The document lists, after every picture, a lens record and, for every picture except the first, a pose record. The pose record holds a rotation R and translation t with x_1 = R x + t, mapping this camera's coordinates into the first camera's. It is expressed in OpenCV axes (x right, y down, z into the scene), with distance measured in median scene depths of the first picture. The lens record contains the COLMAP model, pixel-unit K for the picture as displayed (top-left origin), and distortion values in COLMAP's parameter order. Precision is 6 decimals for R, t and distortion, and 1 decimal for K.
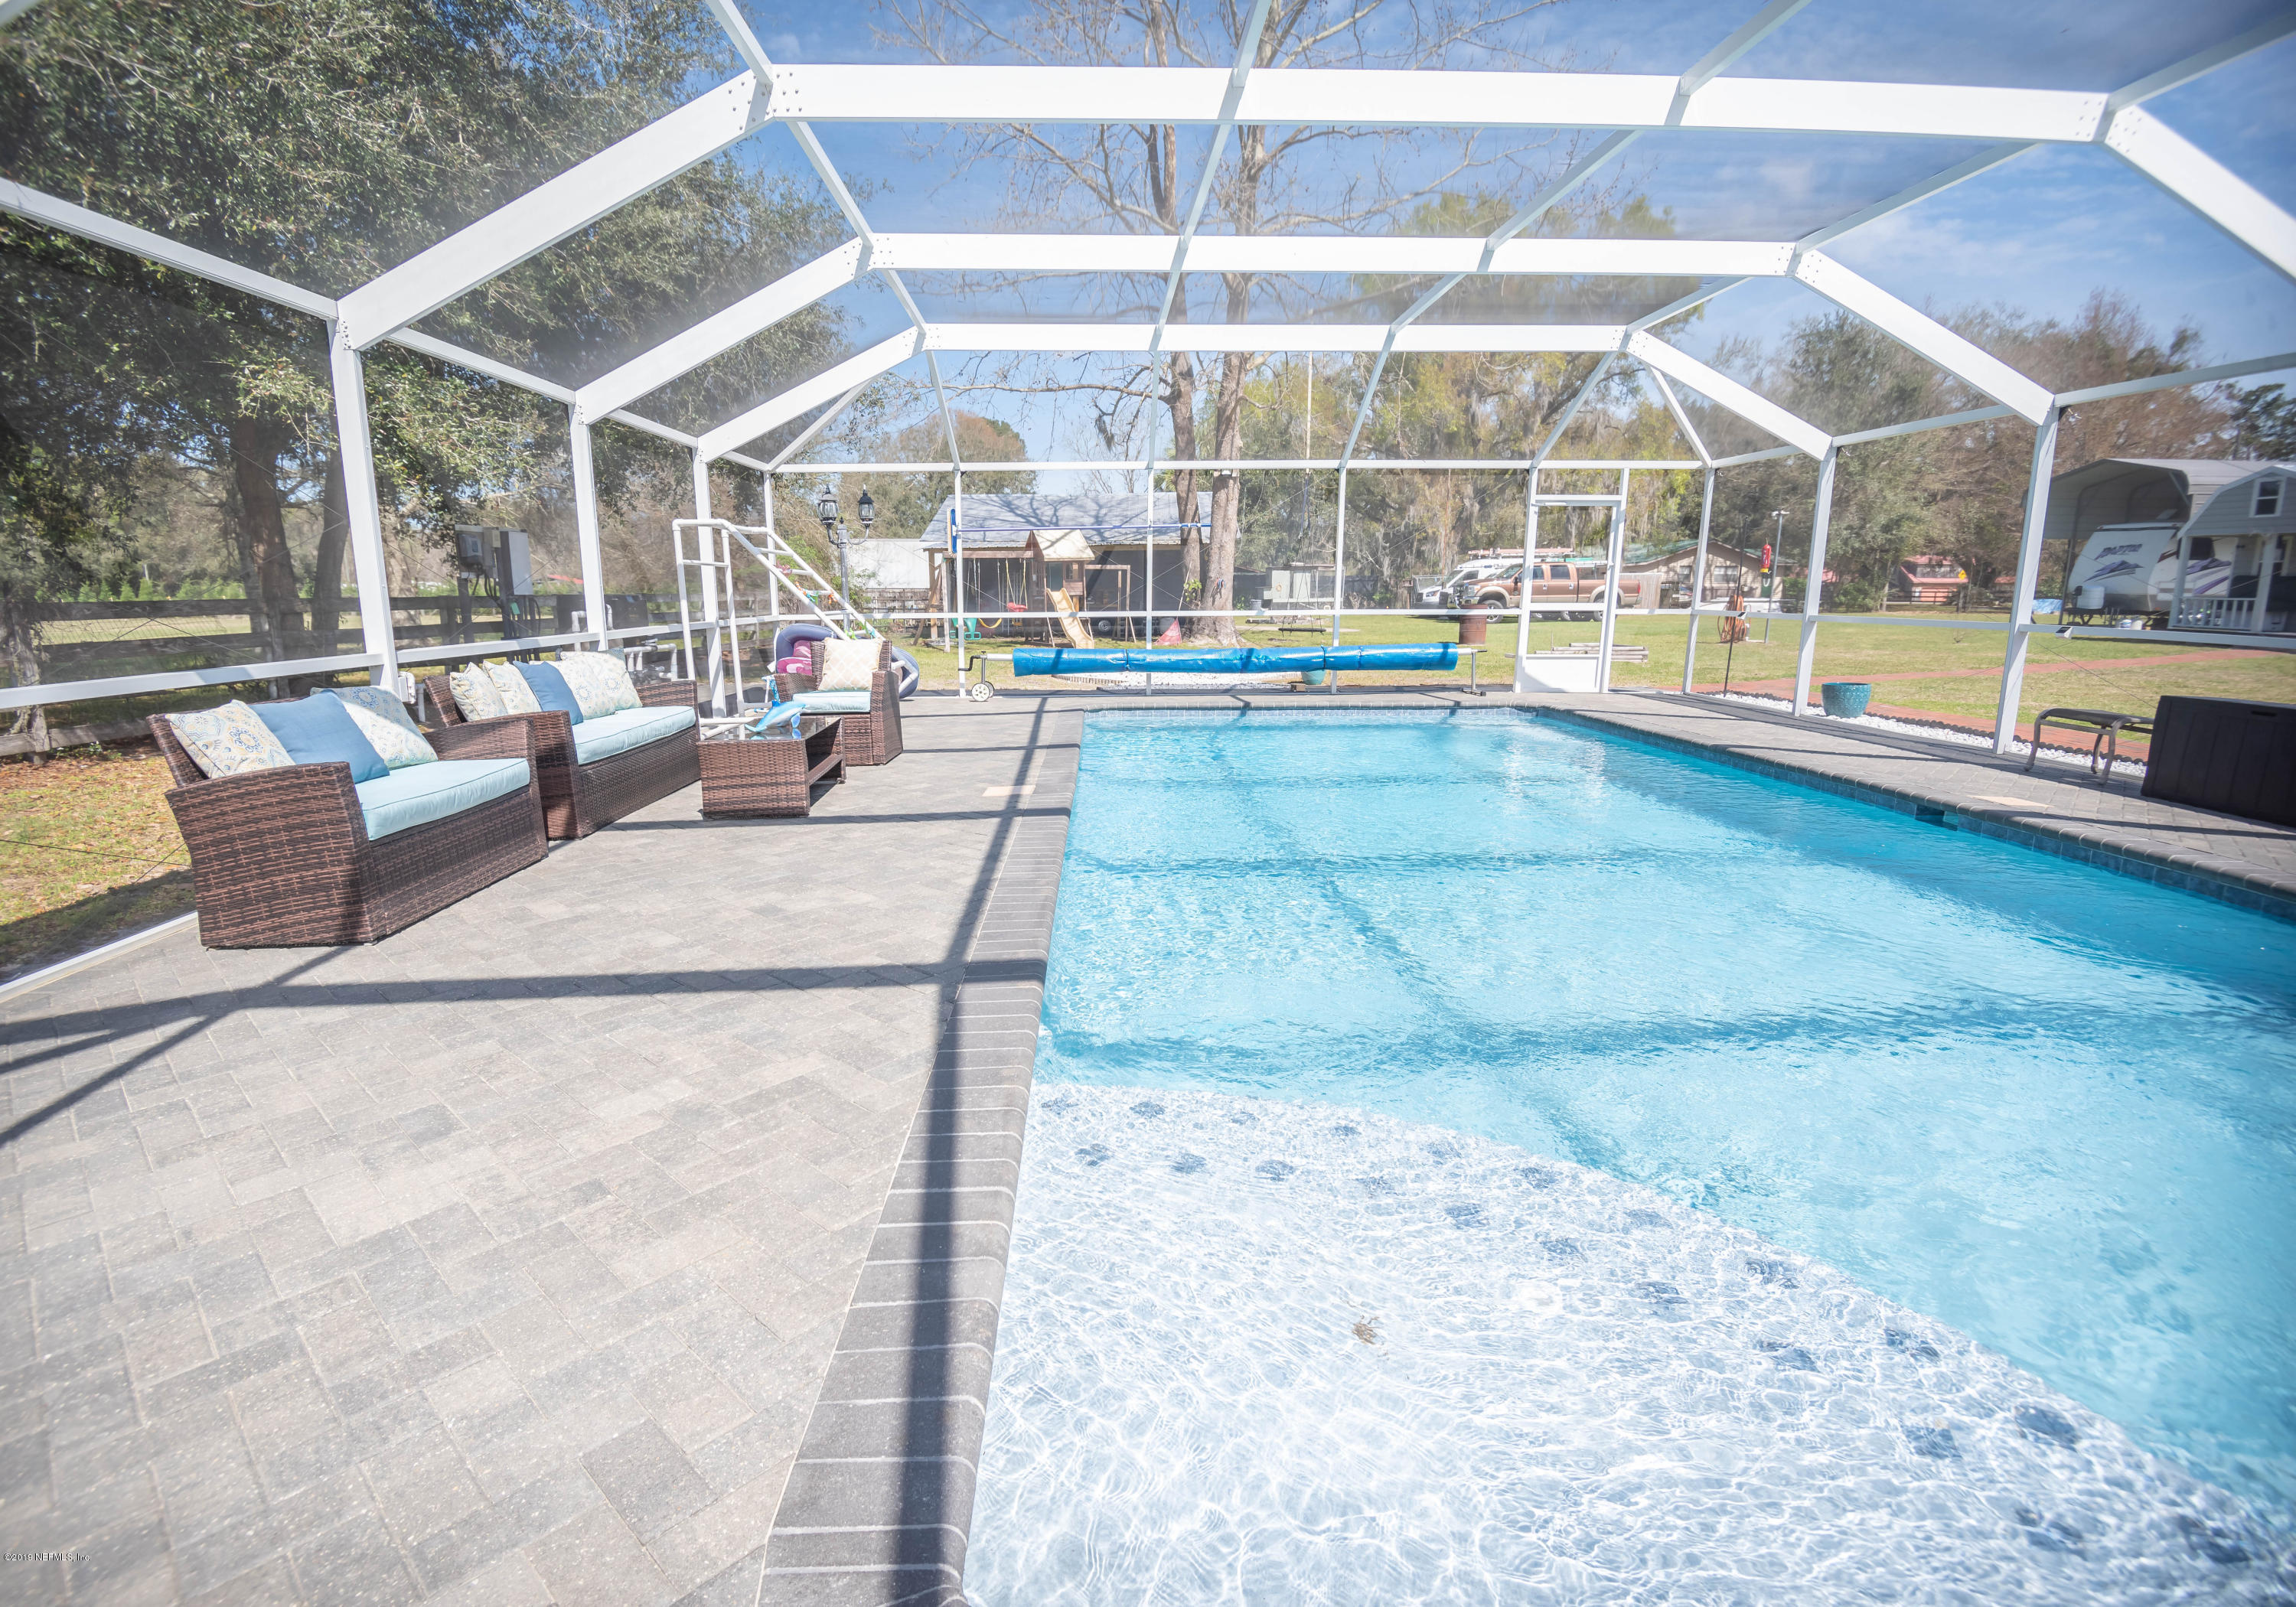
lens RADIAL K [[1187.9, 0, 1144.8], [0, 1187.9, 811.0], [0, 0, 1]] dist [-0.003193, -0.000325]
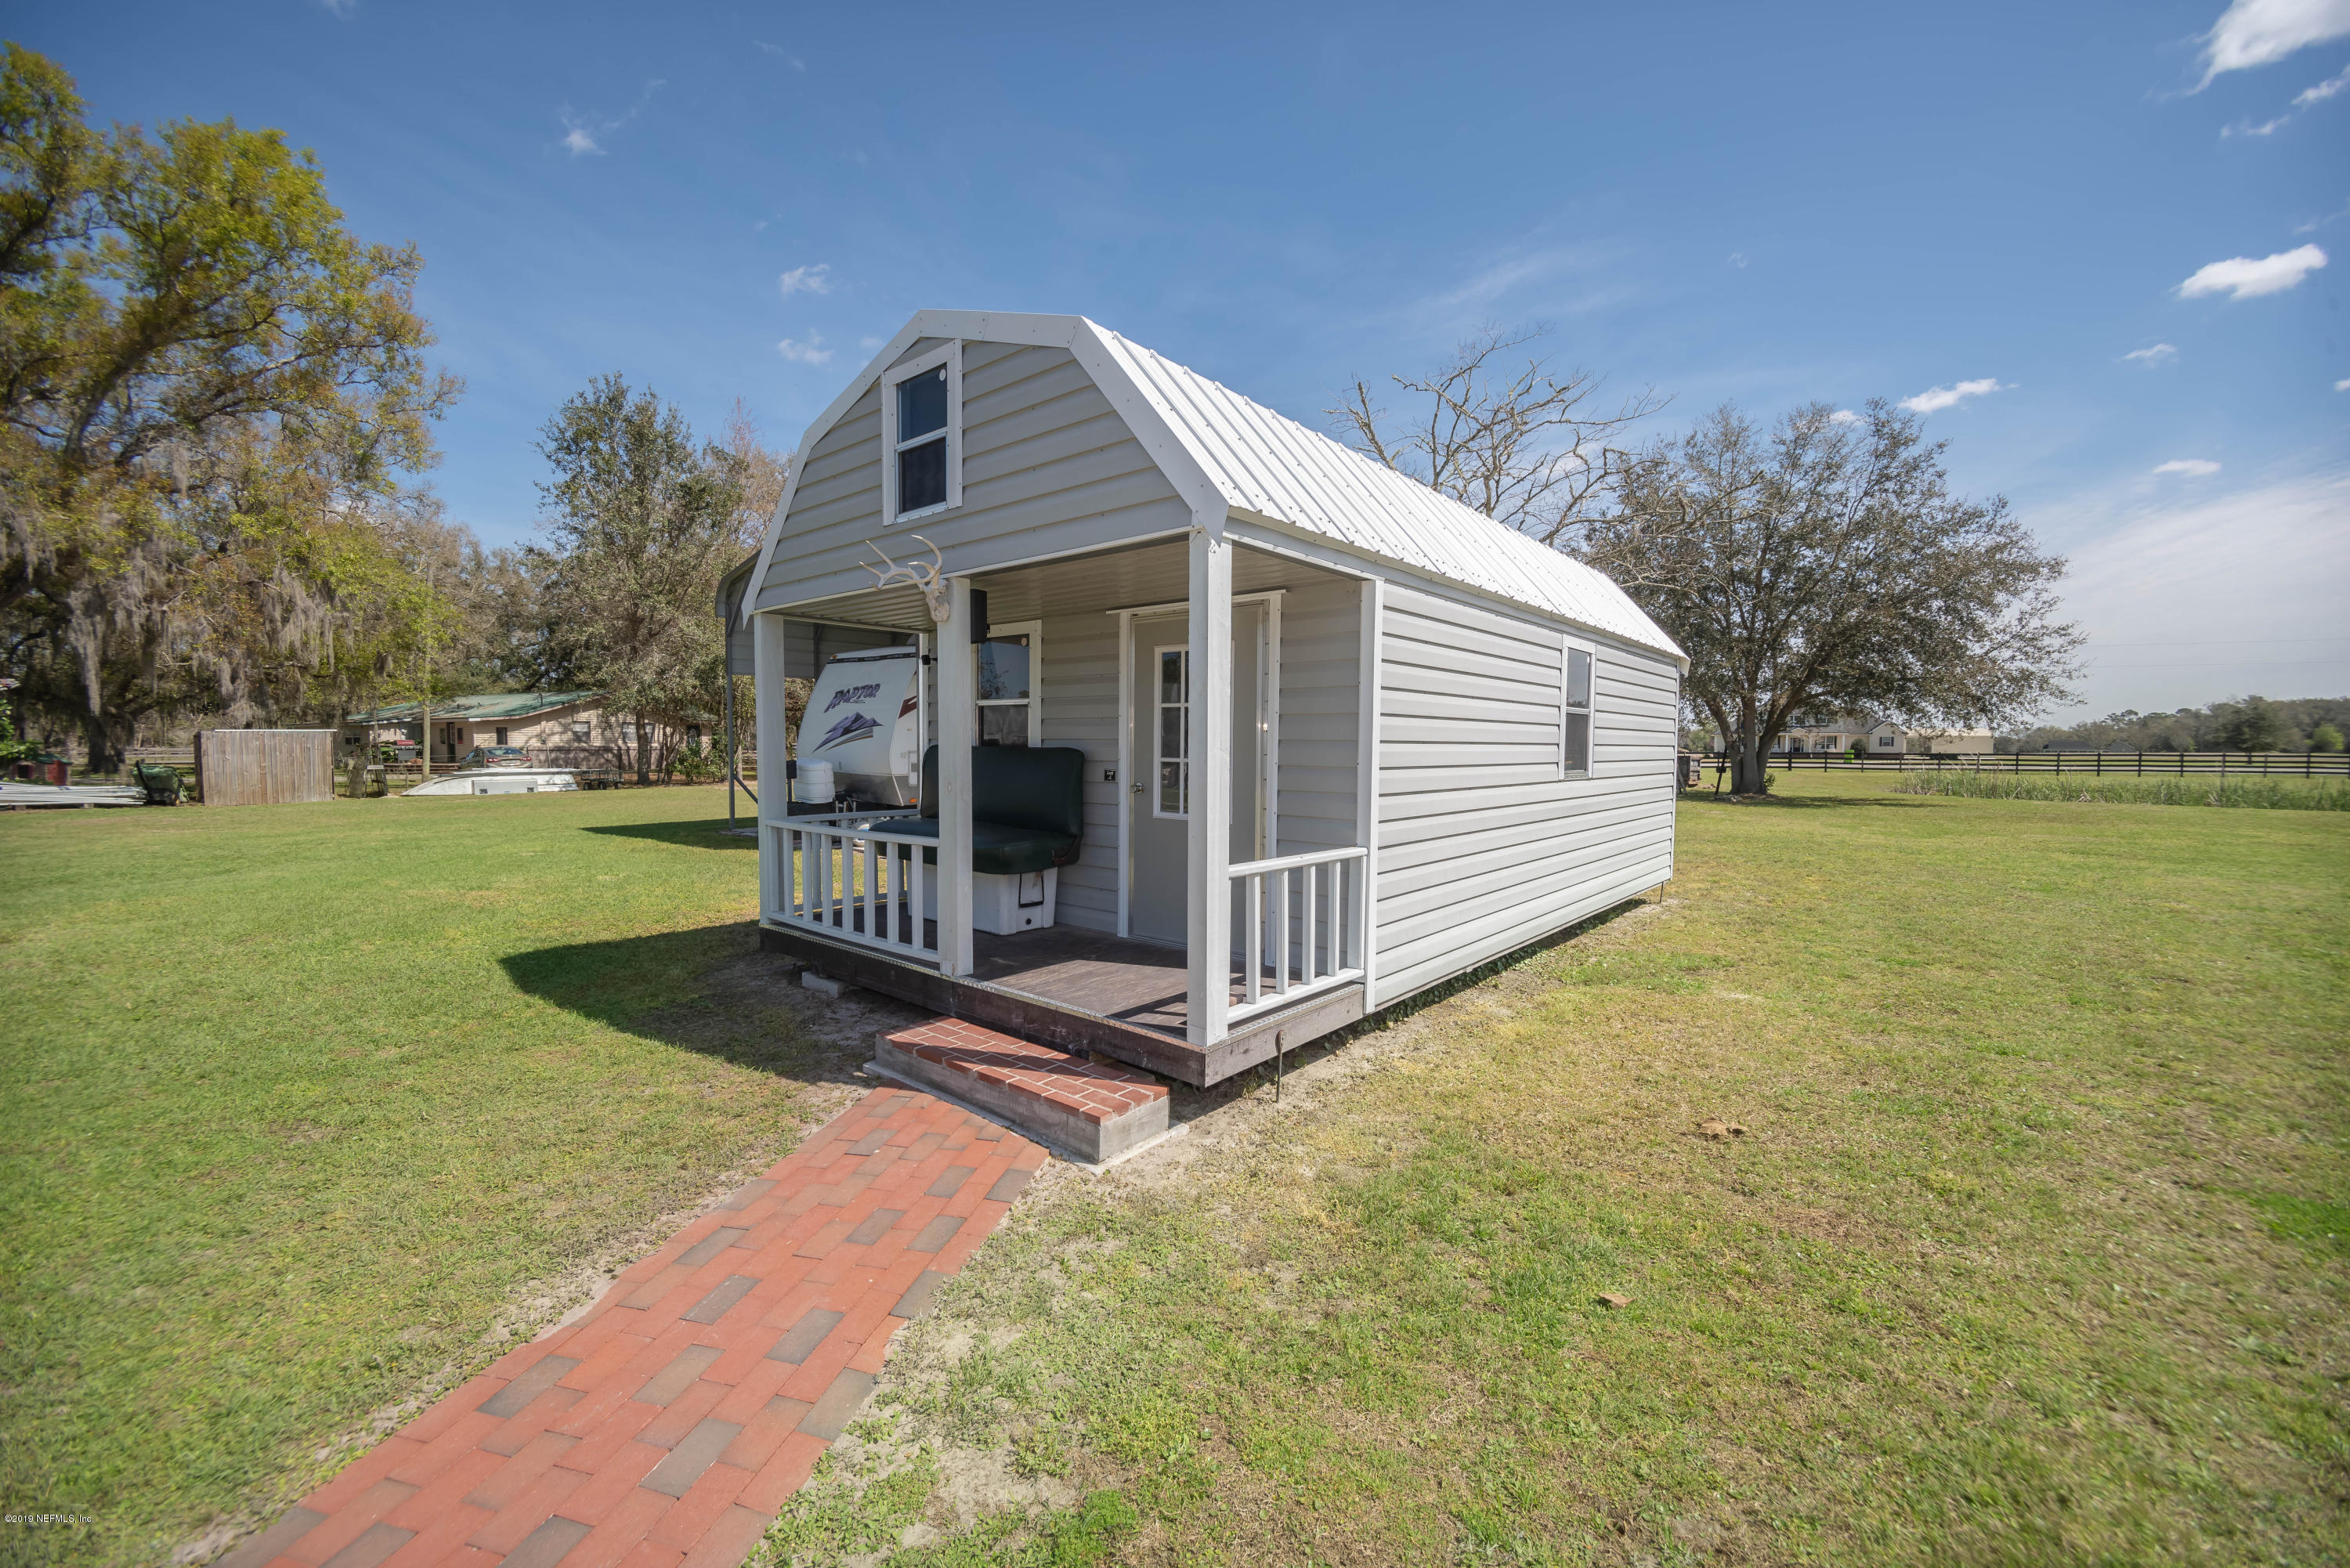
lens RADIAL K [[956.8, 0, 1169.2], [0, 956.8, 790.6], [0, 0, 1]] dist [-0.043251, -0.000182]
pose [[0.682567, -0.032994, 0.730077, 0.608700], [0.134333, 0.987624, -0.080957, -0.122607], [-0.718371, 0.153332, 0.678552, 0.611232]]
